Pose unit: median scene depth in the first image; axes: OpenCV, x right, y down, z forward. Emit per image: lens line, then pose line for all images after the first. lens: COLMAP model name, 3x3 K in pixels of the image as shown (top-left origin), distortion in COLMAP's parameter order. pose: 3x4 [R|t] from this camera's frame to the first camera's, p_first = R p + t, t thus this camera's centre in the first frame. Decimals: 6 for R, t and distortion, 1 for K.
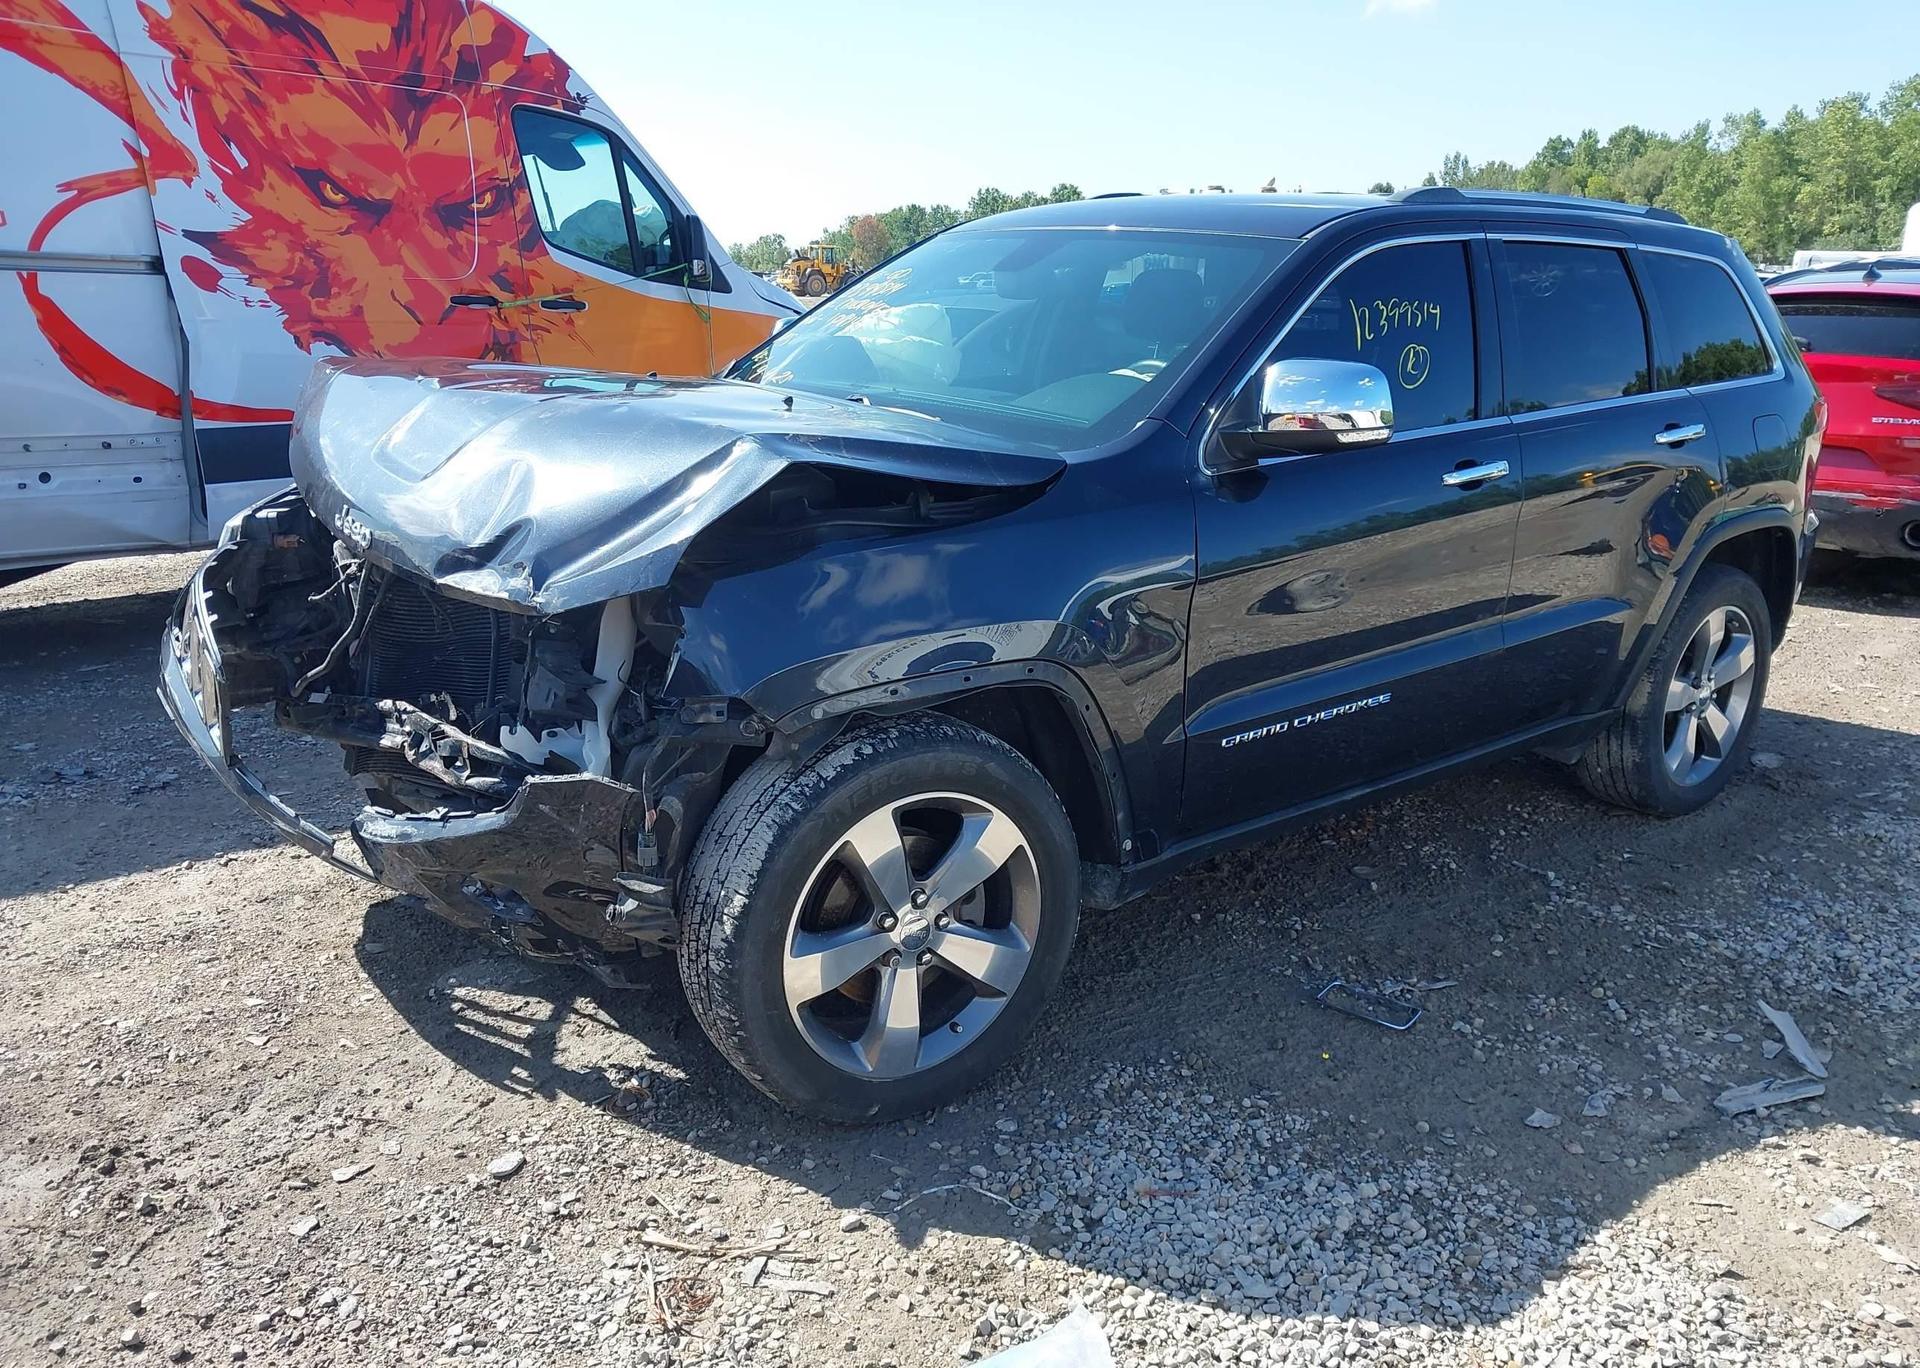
lens RADIAL K [[1548.7, 0, 955.0], [0, 1548.7, 701.0], [0, 0, 1]] dist [0.005343, -0.000995]
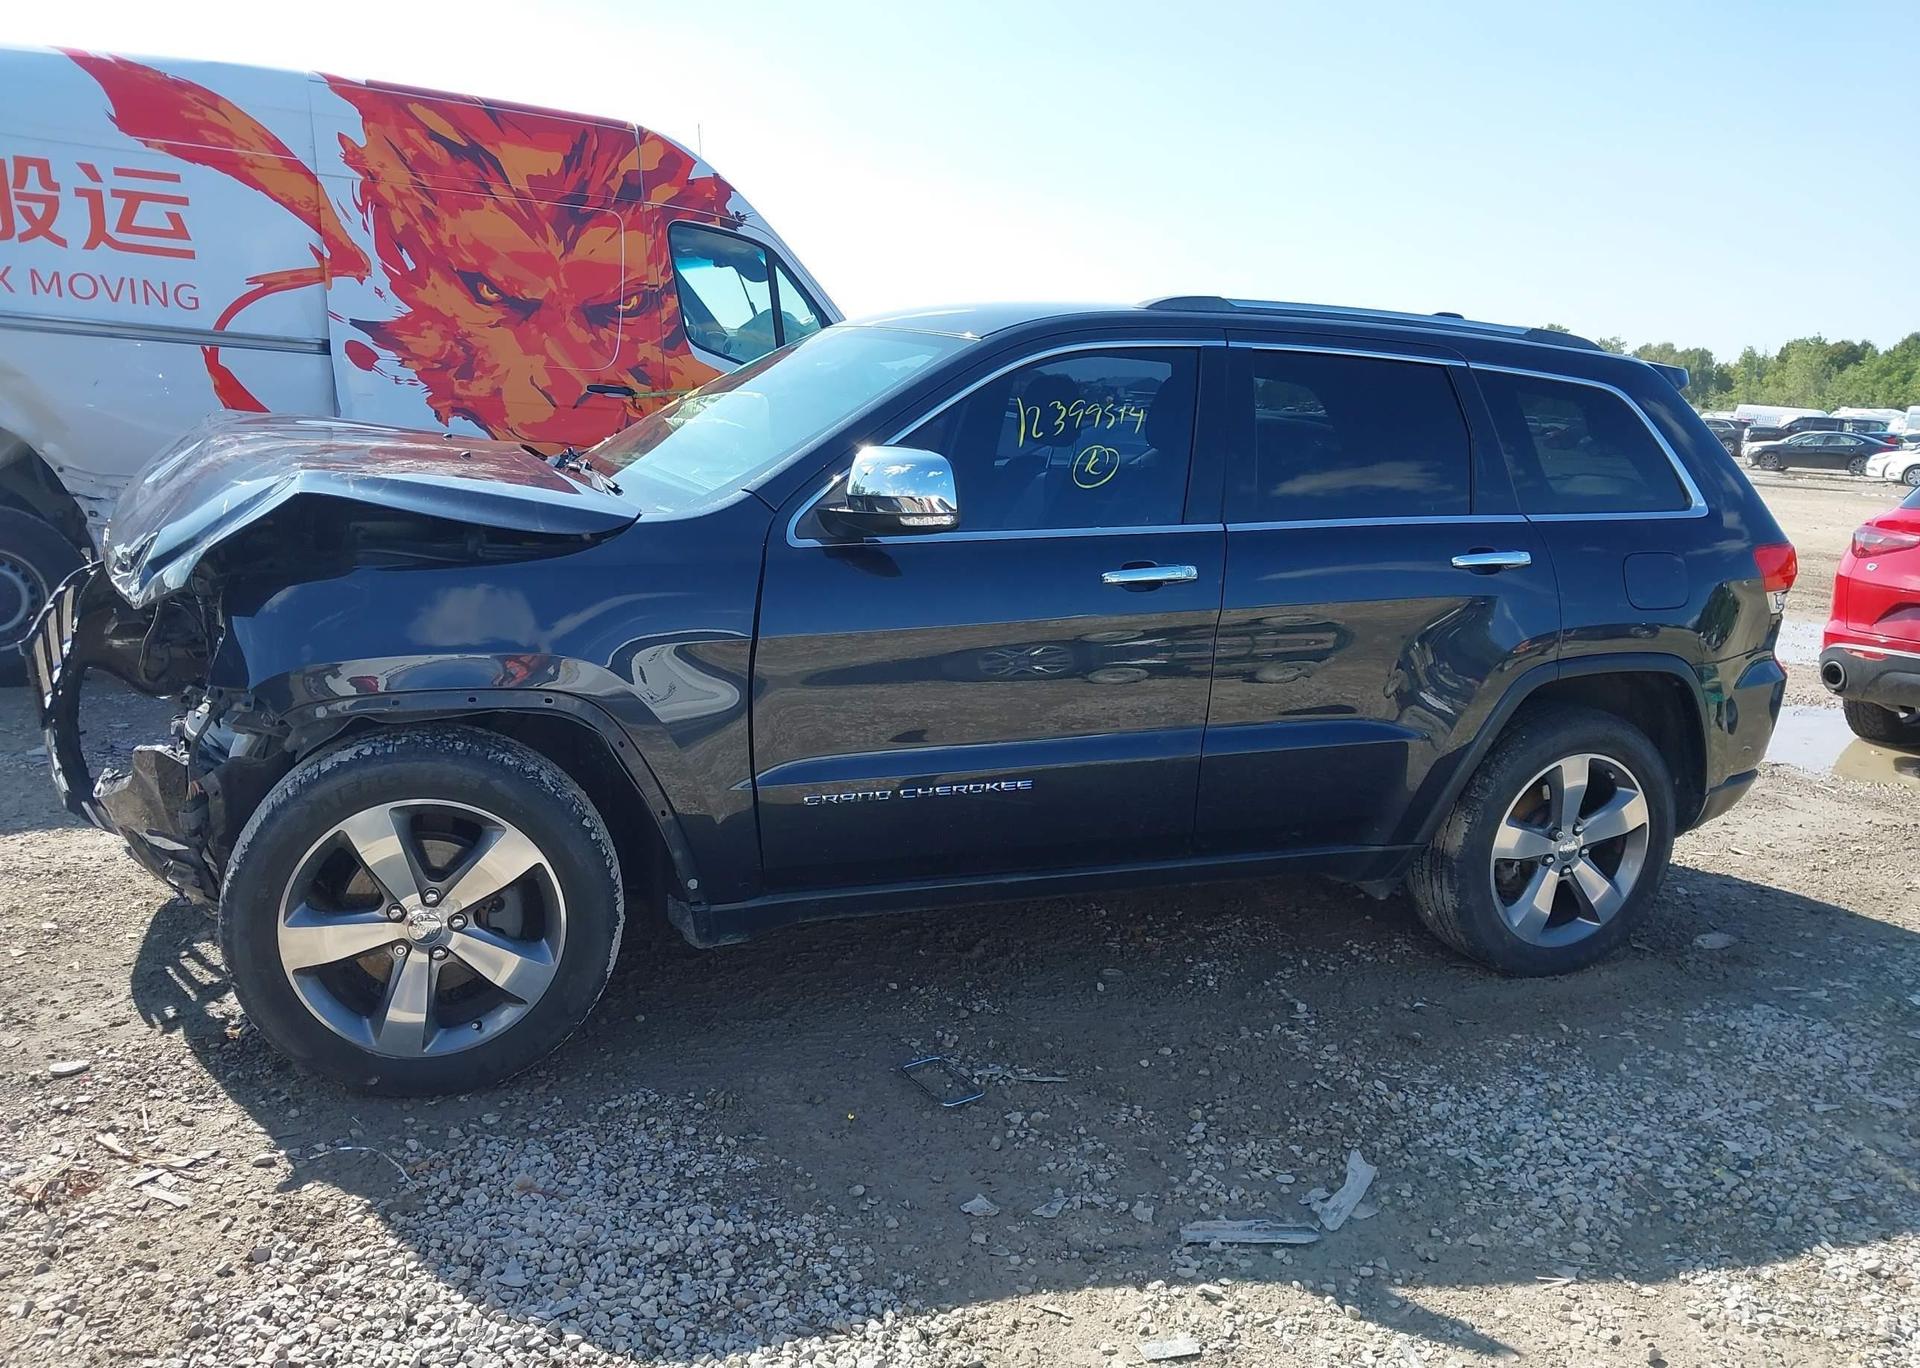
lens RADIAL K [[1535.3, 0, 950.7], [0, 1535.3, 708.4], [0, 0, 1]] dist [-0.001265, 0.007090]
pose [[0.954744, 0.097999, -0.280822, 0.301453], [-0.117473, 0.991643, -0.053331, 0.003992], [0.273248, 0.083906, 0.958277, 0.014032]]
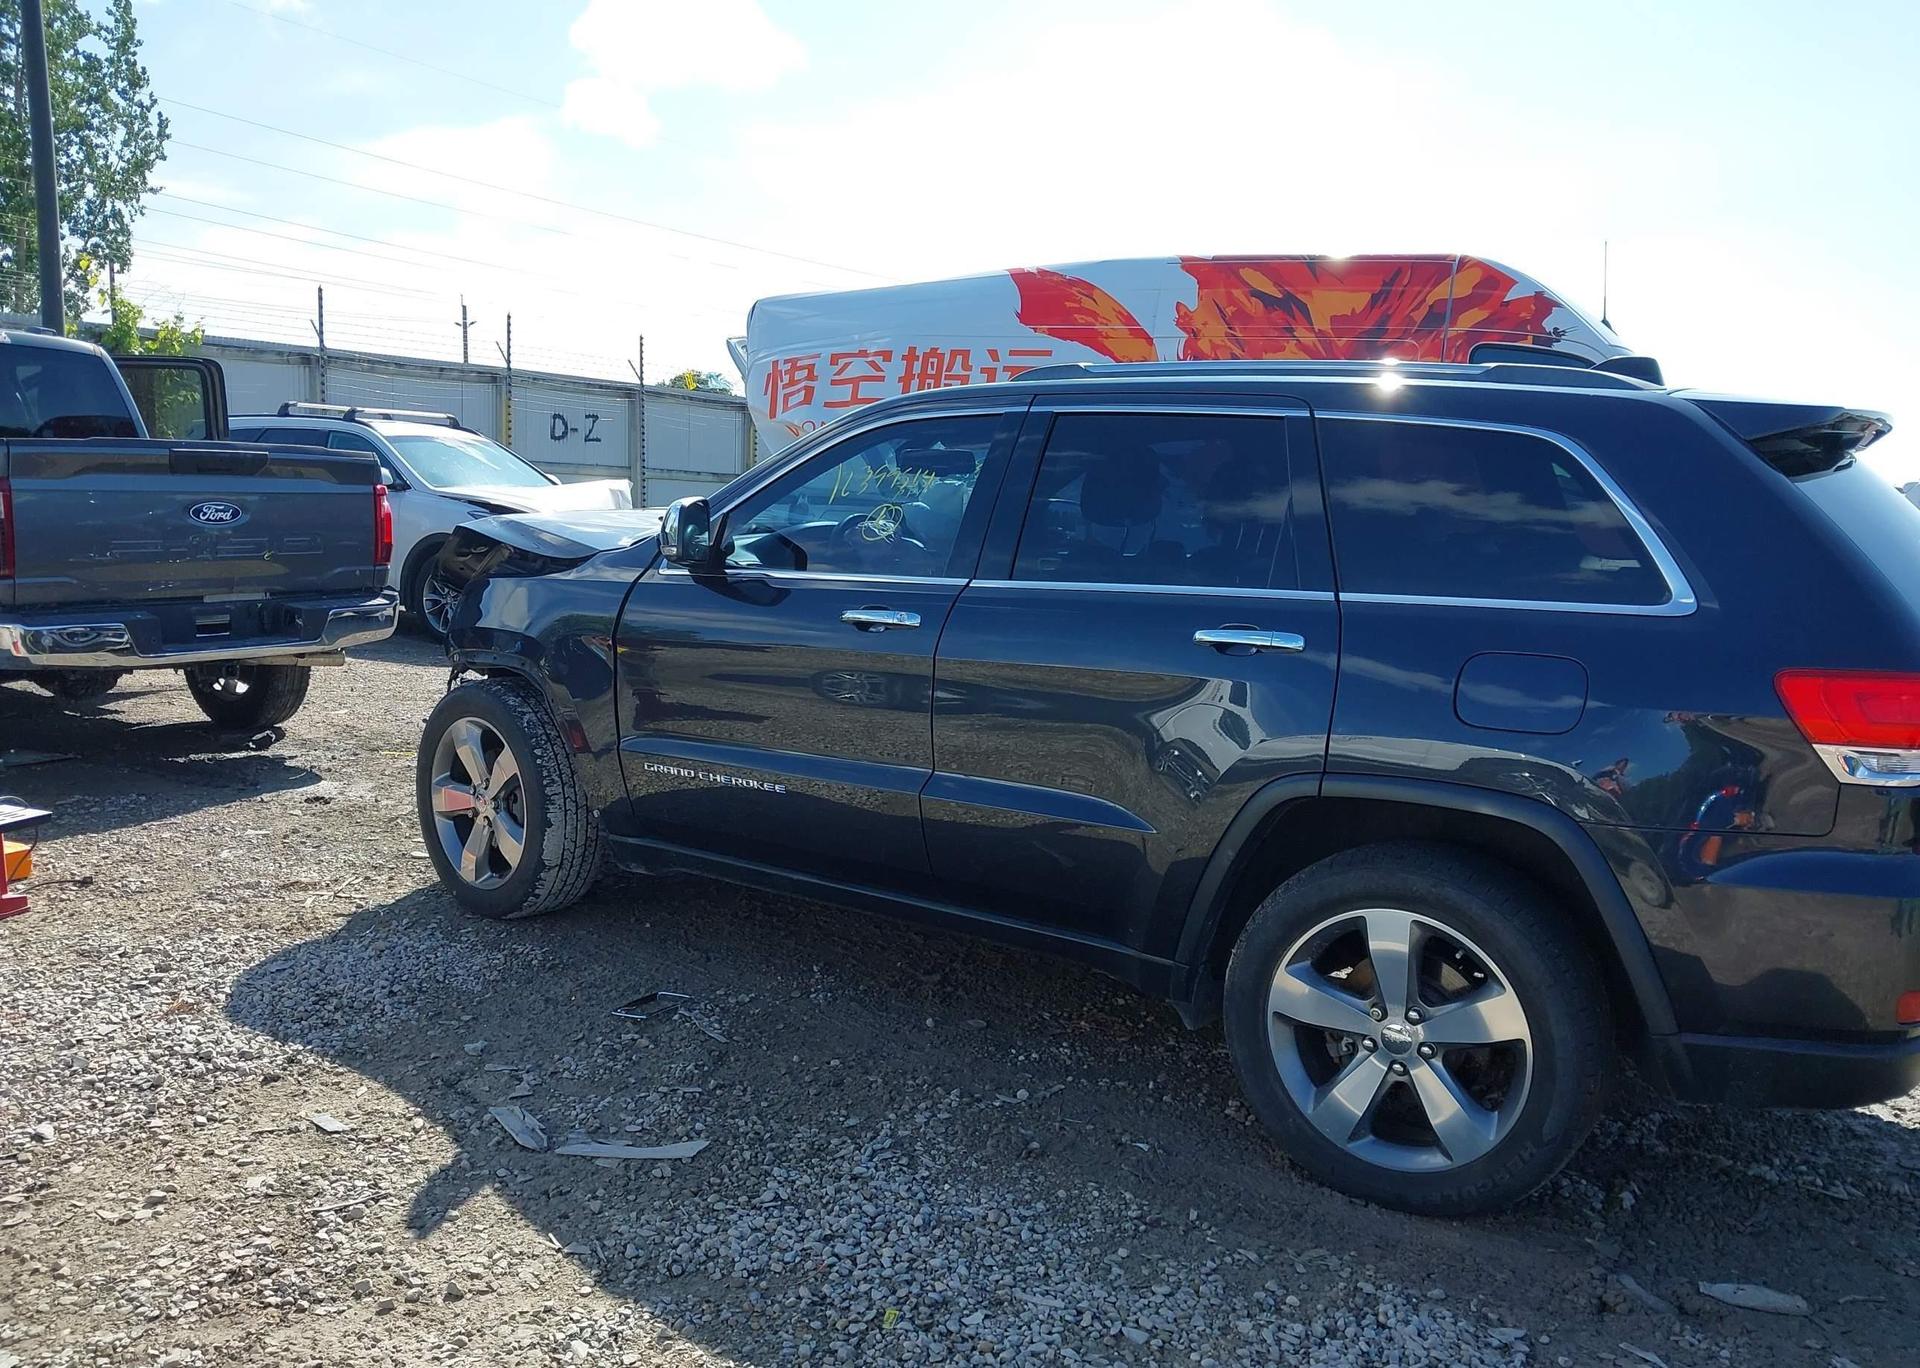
lens RADIAL K [[1562.8, 0, 952.5], [0, 1562.8, 706.5], [0, 0, 1]] dist [-0.006010, -0.011097]
pose [[0.262898, 0.134964, -0.955337, 0.852327], [-0.291475, 0.955013, 0.054707, -0.098845], [0.919743, 0.264074, 0.290409, 0.455392]]
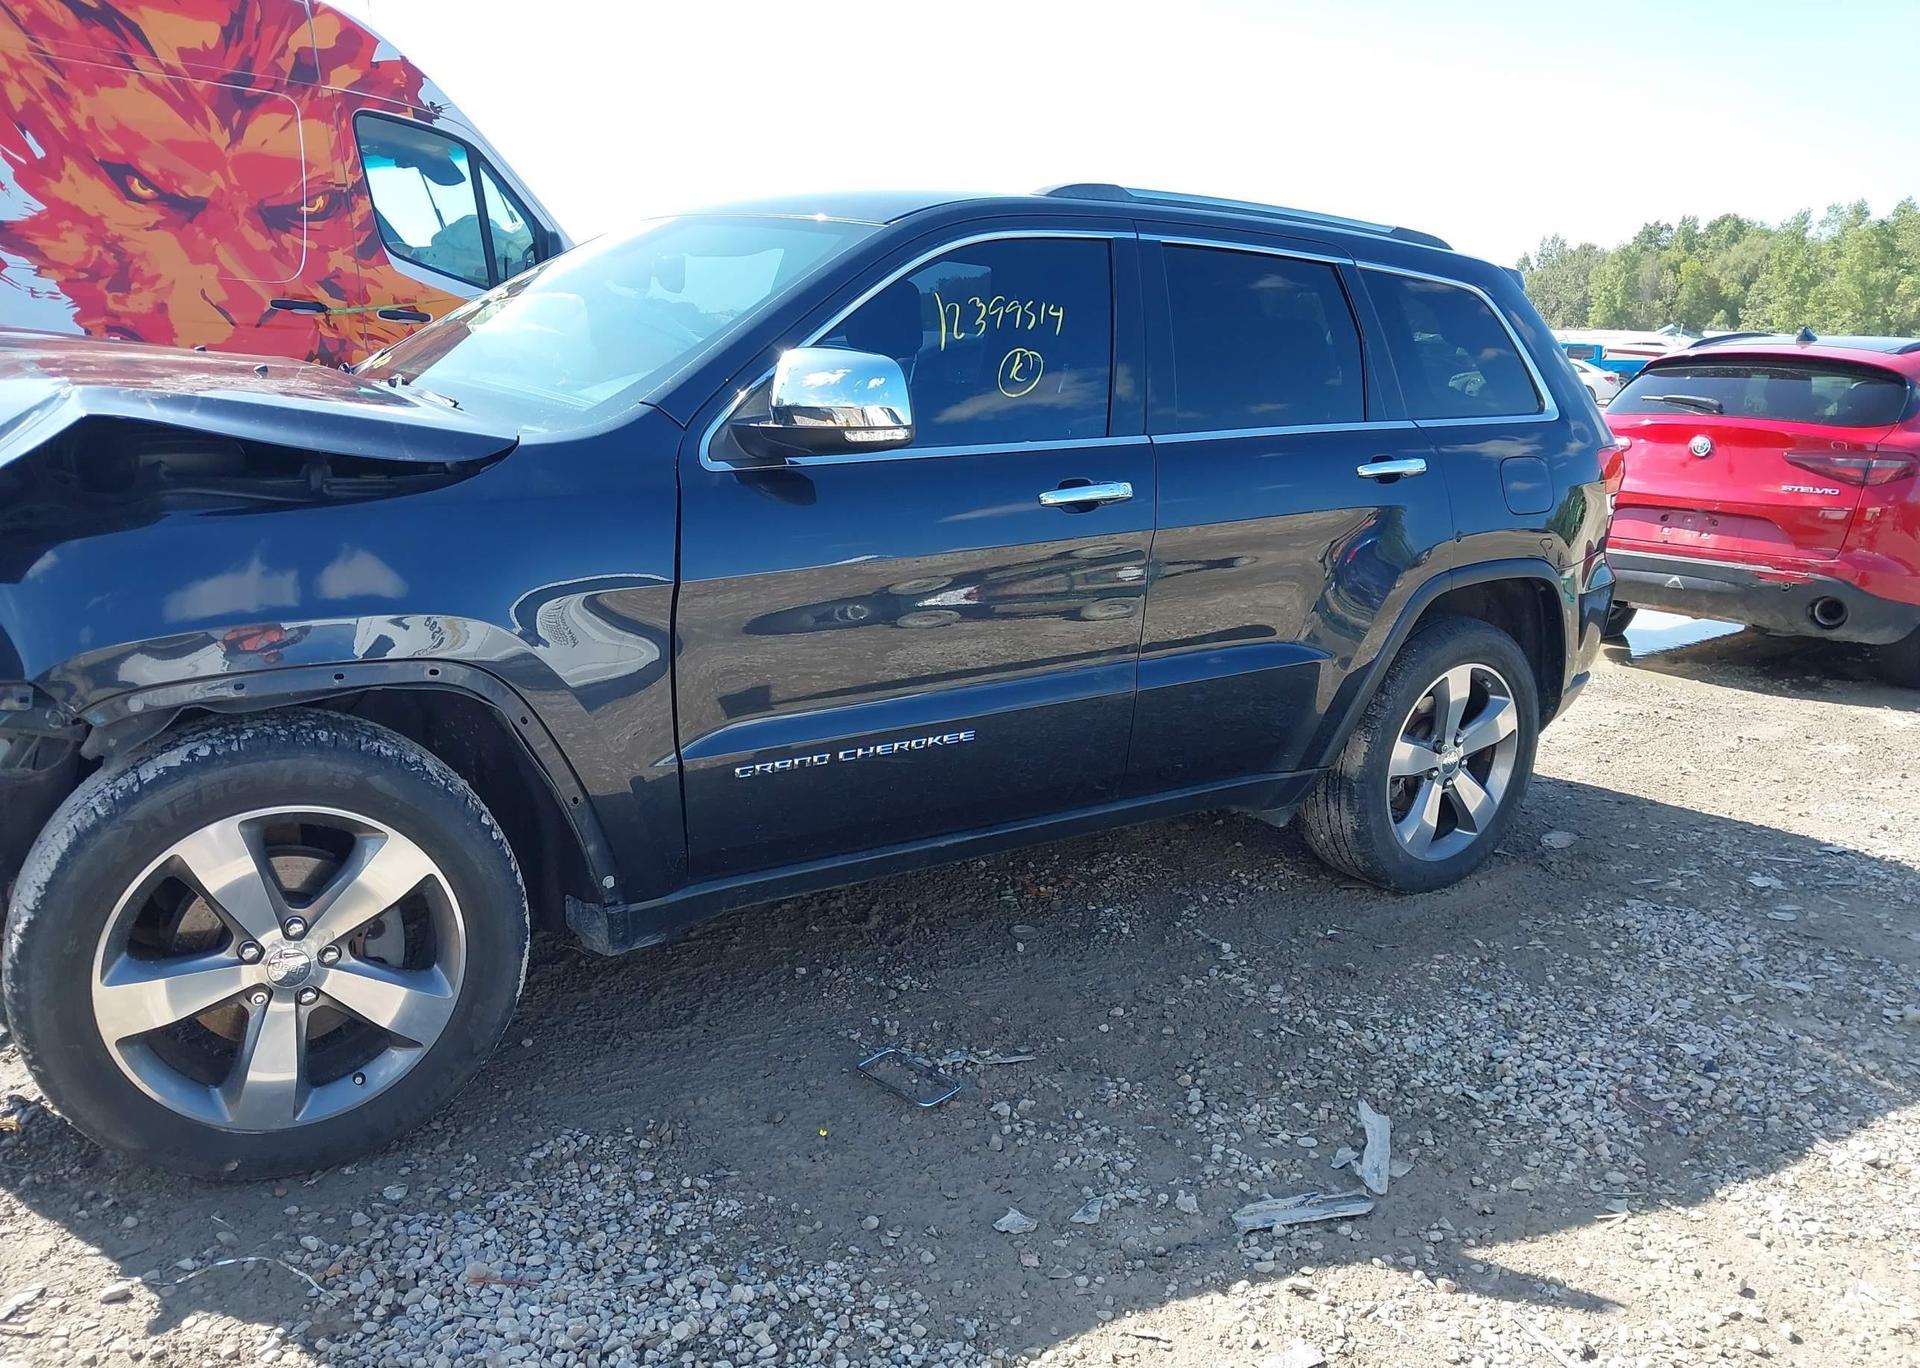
lens RADIAL K [[1535.3, 0, 950.7], [0, 1535.3, 708.4], [0, 0, 1]] dist [-0.001265, 0.007090]
pose [[0.997549, 0.048294, -0.050631, 0.185520], [-0.049786, 0.998349, -0.028632, 0.004496], [0.049165, 0.031083, 0.998307, 0.066072]]
